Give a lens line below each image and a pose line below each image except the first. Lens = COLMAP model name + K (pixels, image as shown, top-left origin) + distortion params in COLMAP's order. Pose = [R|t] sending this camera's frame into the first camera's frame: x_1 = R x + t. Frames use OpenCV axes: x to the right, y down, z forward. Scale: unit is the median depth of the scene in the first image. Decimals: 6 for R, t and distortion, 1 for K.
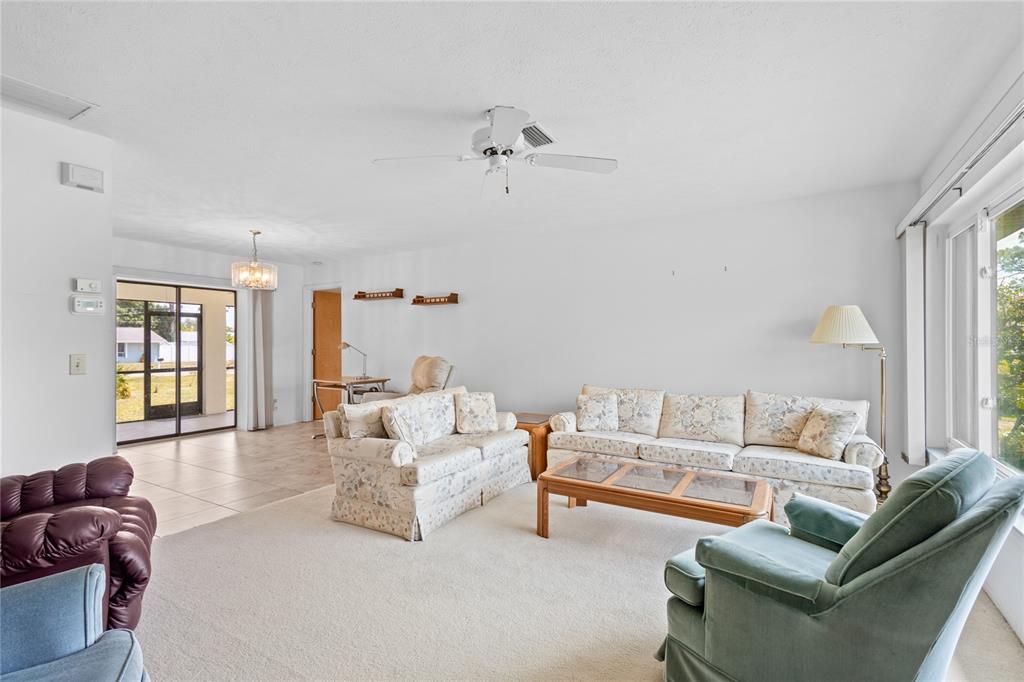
lens RADIAL K [[474.2, 0, 514.1], [0, 474.2, 340.6], [0, 0, 1]] dist [0.007502, -0.000959]
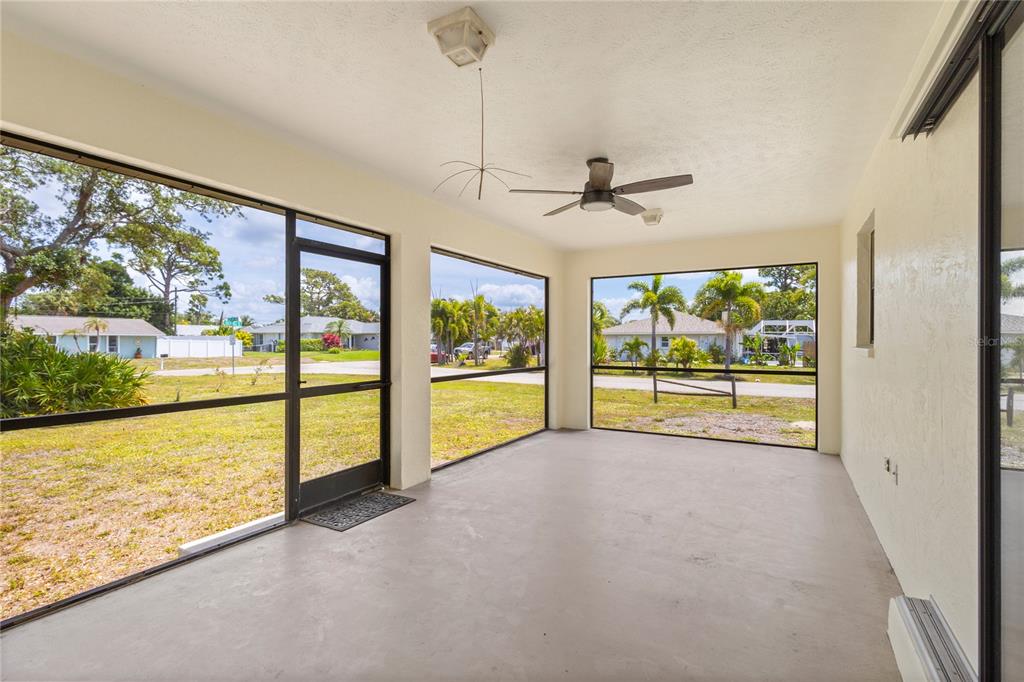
lens RADIAL K [[474.2, 0, 510.0], [0, 474.2, 344.8], [0, 0, 1]] dist [0.007502, -0.000959]
pose [[0.999854, 0.000622, 0.017051, -0.555309], [-0.000953, 0.999811, 0.019427, 0.016004], [-0.017035, -0.019440, 0.999666, 0.568095]]
